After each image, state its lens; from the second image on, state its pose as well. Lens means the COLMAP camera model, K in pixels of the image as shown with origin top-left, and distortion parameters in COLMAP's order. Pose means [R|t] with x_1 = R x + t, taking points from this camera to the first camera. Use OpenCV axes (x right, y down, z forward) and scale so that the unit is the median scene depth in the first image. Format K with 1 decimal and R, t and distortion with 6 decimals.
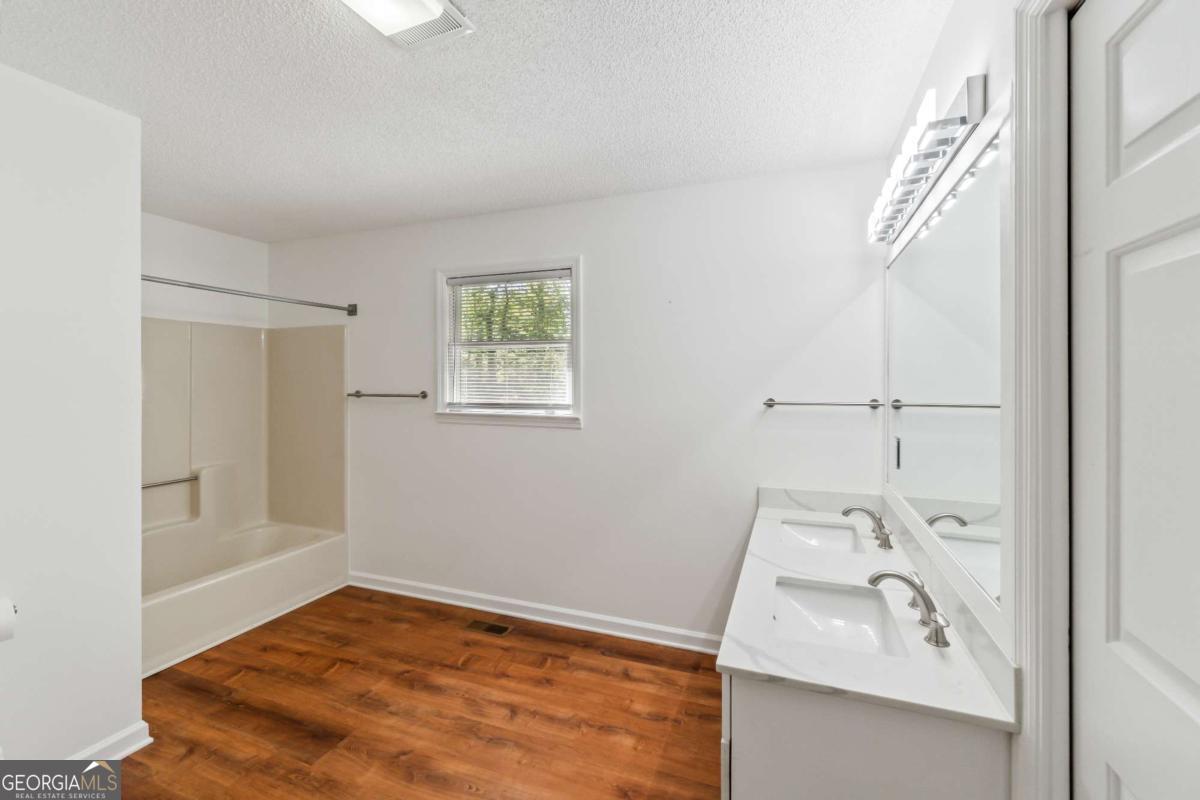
lens RADIAL K [[519.1, 0, 597.2], [0, 519.1, 389.3], [0, 0, 1]] dist [-0.004258, -0.000446]
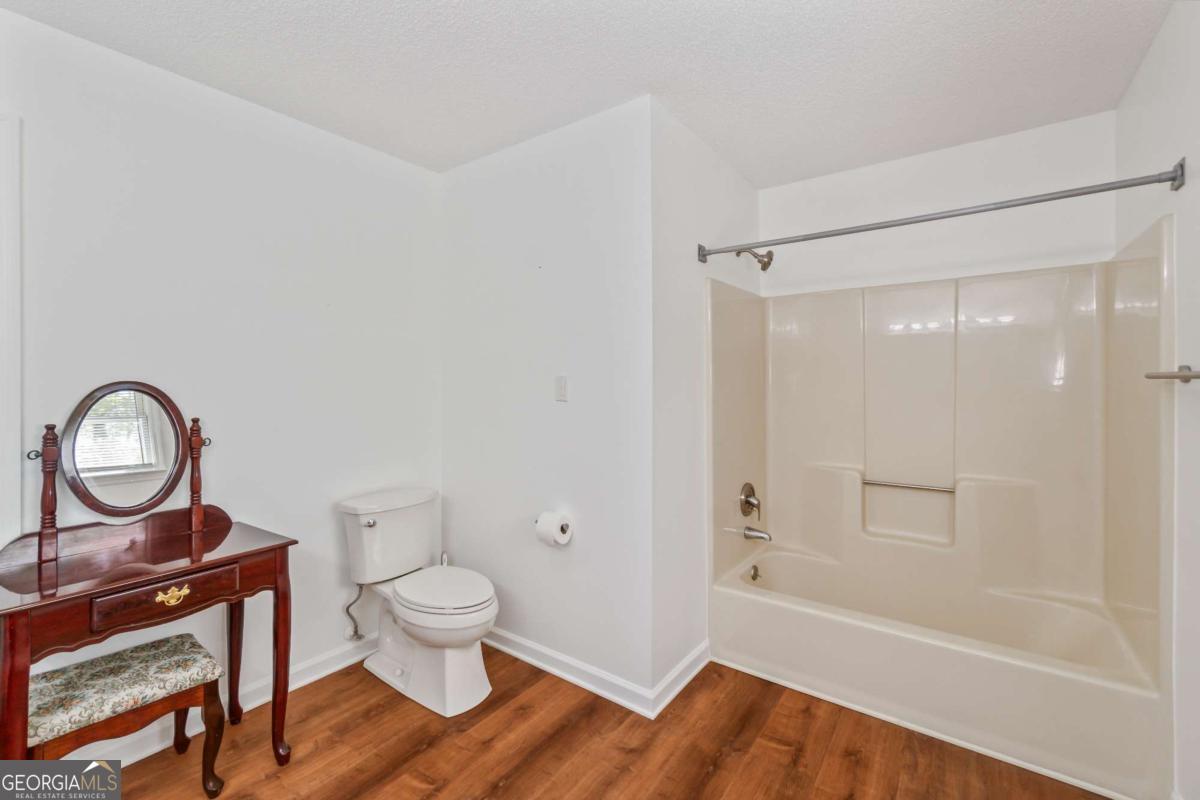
lens RADIAL K [[519.1, 0, 592.6], [0, 519.1, 379.9], [0, 0, 1]] dist [-0.004258, -0.000446]
pose [[-0.288599, -0.000658, -0.957450, 0.092373], [-0.012950, 0.999911, 0.003217, 0.024902], [0.957363, 0.013327, -0.288582, 0.895548]]
